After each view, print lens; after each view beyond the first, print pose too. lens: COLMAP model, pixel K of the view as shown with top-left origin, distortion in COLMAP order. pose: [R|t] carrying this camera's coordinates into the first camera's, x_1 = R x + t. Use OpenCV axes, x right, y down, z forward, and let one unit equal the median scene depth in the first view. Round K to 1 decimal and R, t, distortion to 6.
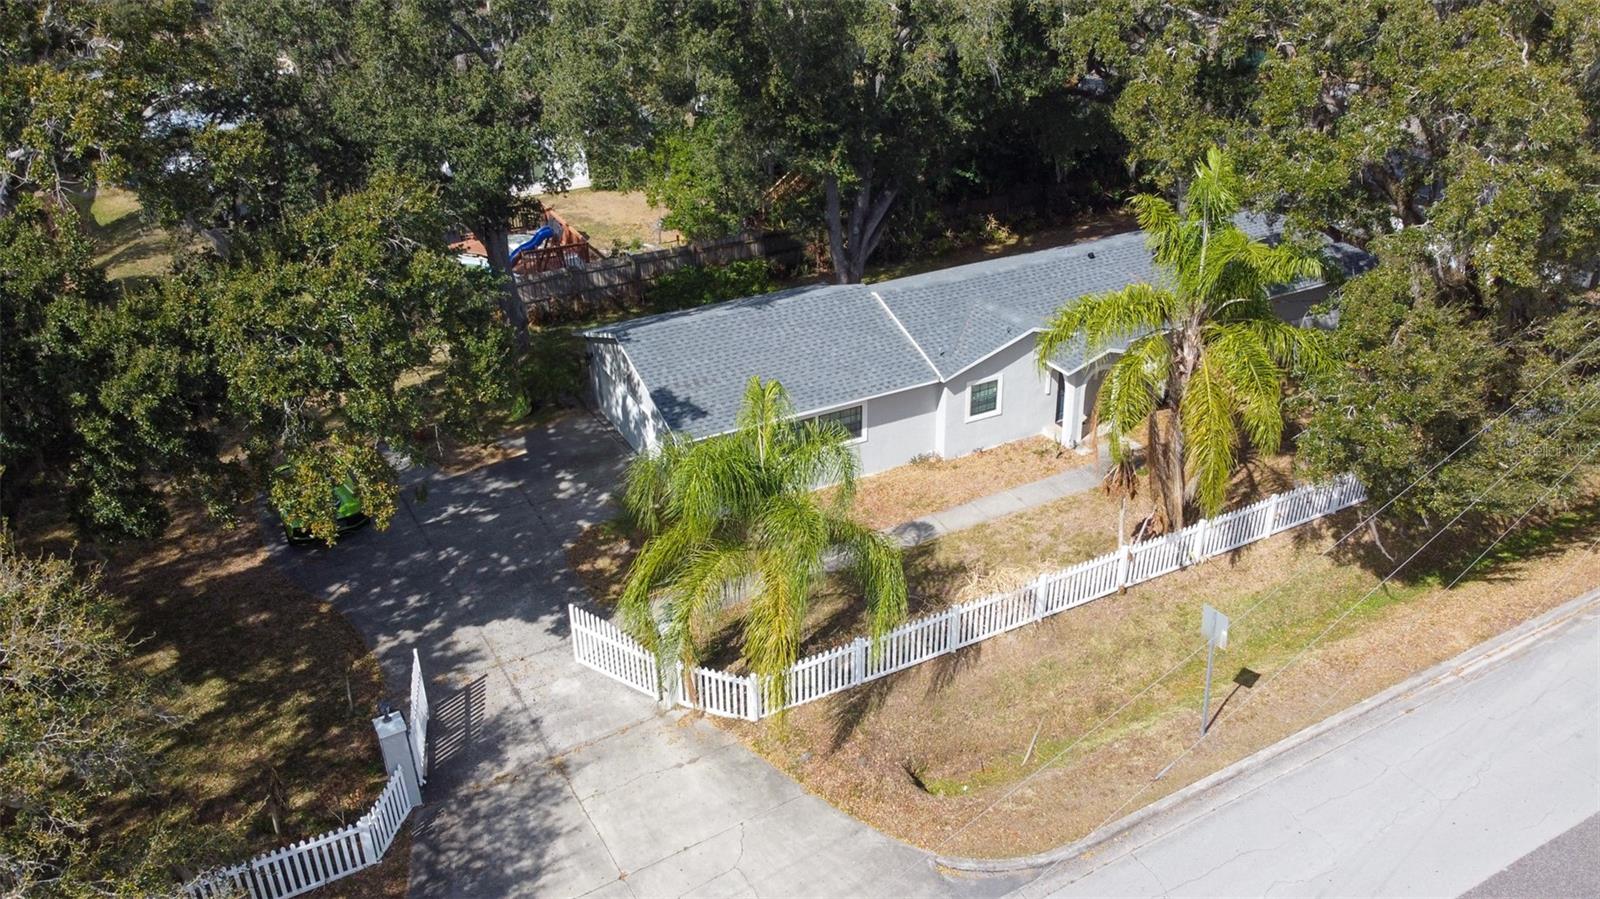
lens RADIAL K [[1154.0, 0, 800.0], [0, 1154.0, 449.5], [0, 0, 1]] dist [-0.003709, 0.003962]
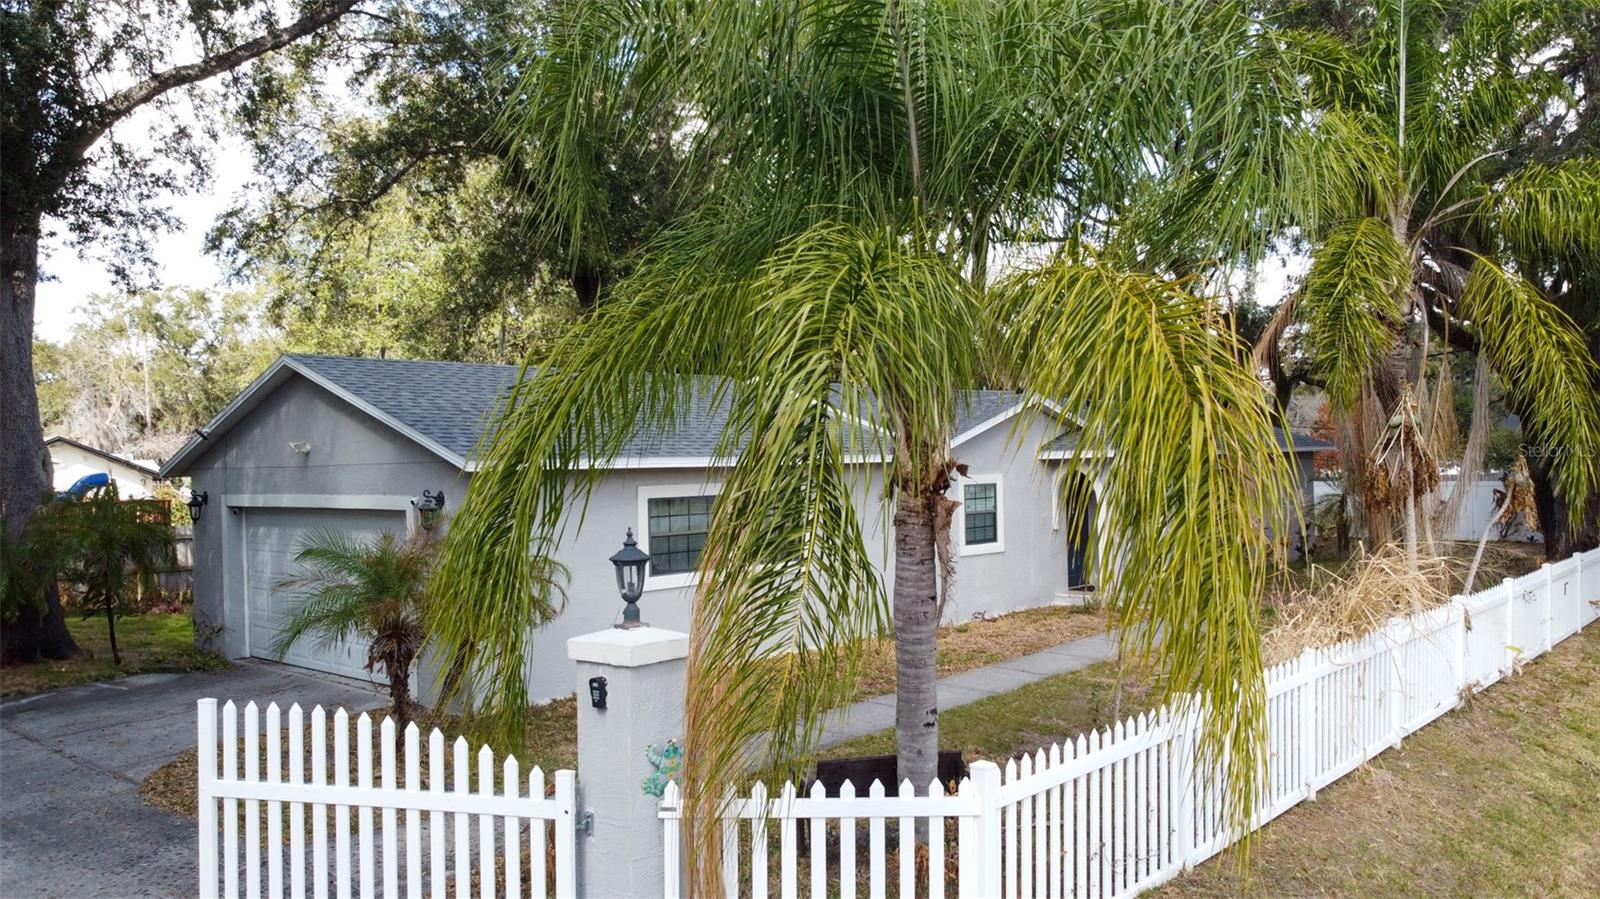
lens RADIAL K [[1211.4, 0, 801.2], [0, 1211.4, 461.4], [0, 0, 1]] dist [-0.003243, 0.000558]
pose [[0.943543, -0.007294, 0.331170, -0.131383], [0.157509, 0.889382, -0.429173, 0.190722], [-0.291407, 0.457106, 0.840319, 0.574085]]
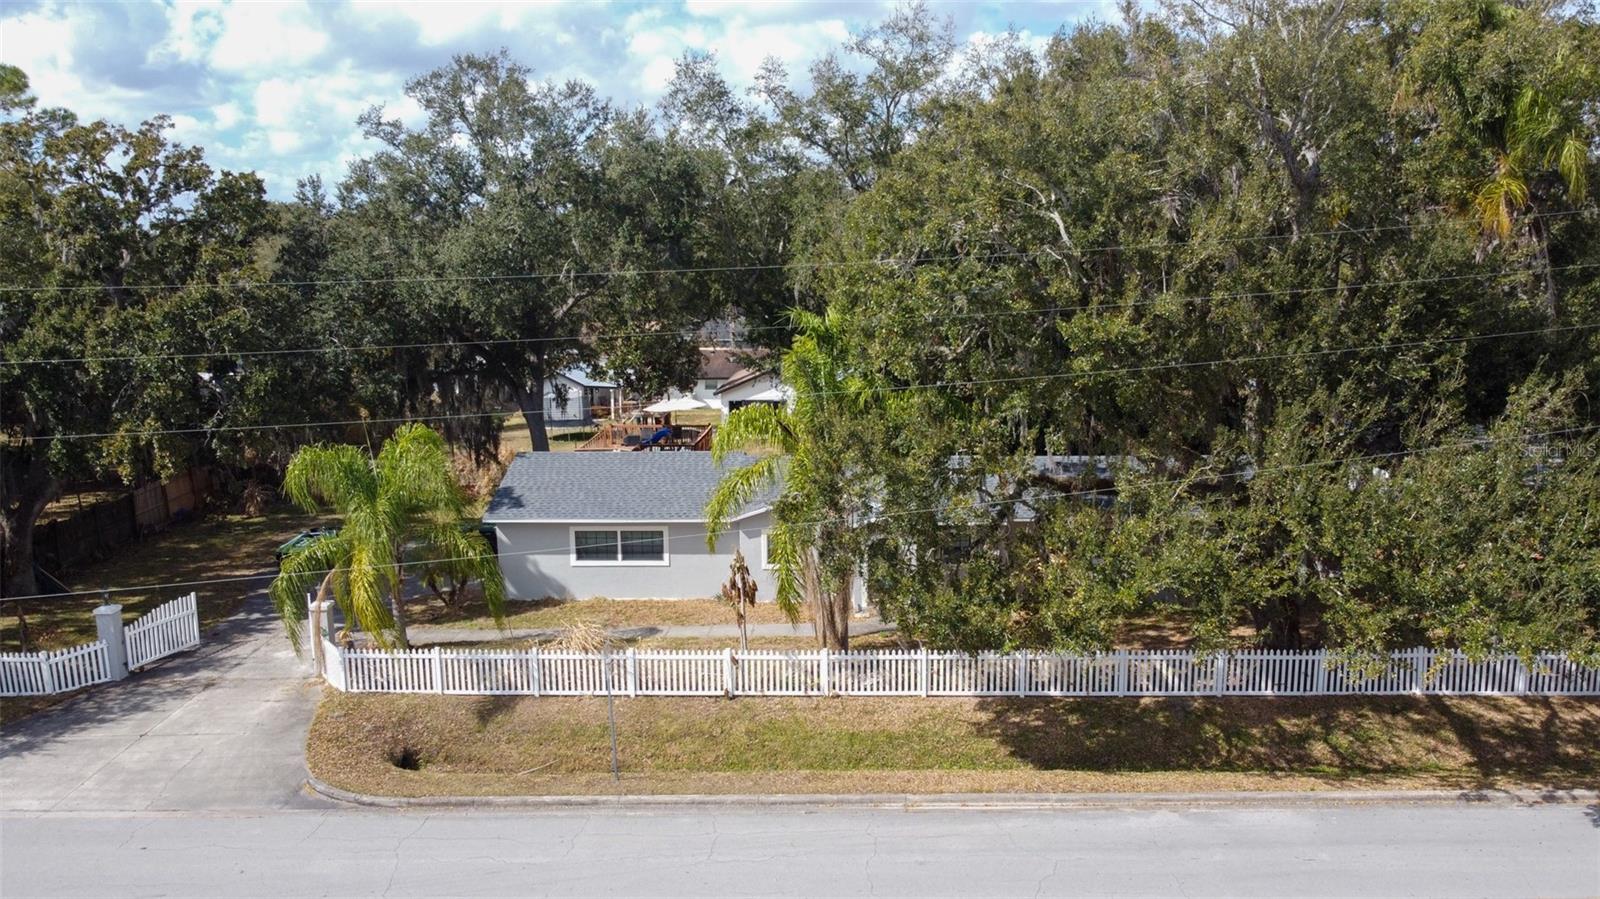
lens RADIAL K [[1154.0, 0, 800.0], [0, 1154.0, 449.5], [0, 0, 1]] dist [-0.003709, 0.003962]
pose [[0.870871, 0.090980, -0.483018, 0.767956], [-0.229929, 0.943971, -0.236754, 0.134094], [0.434415, 0.317242, 0.842995, 0.061701]]
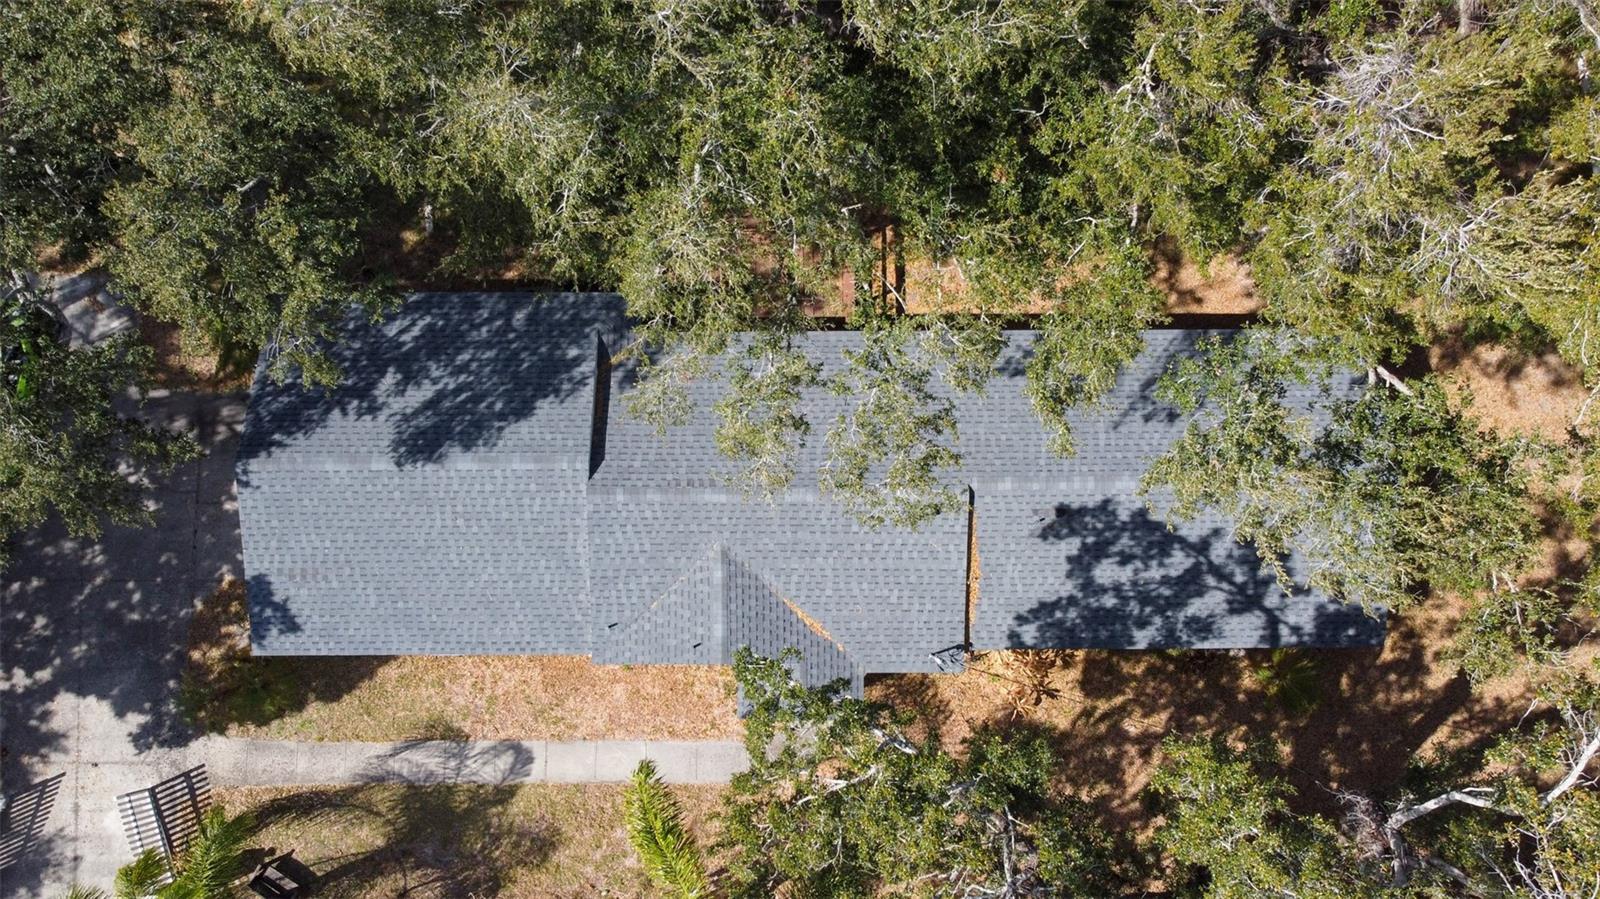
lens RADIAL K [[1206.7, 0, 797.5], [0, 1206.7, 409.4], [0, 0, 1]] dist [0.000701, 0.005650]
pose [[0.891202, 0.449665, -0.059671, 0.235747], [-0.215924, 0.536228, 0.815988, -0.944424], [0.398918, -0.714325, 0.574981, 0.732719]]
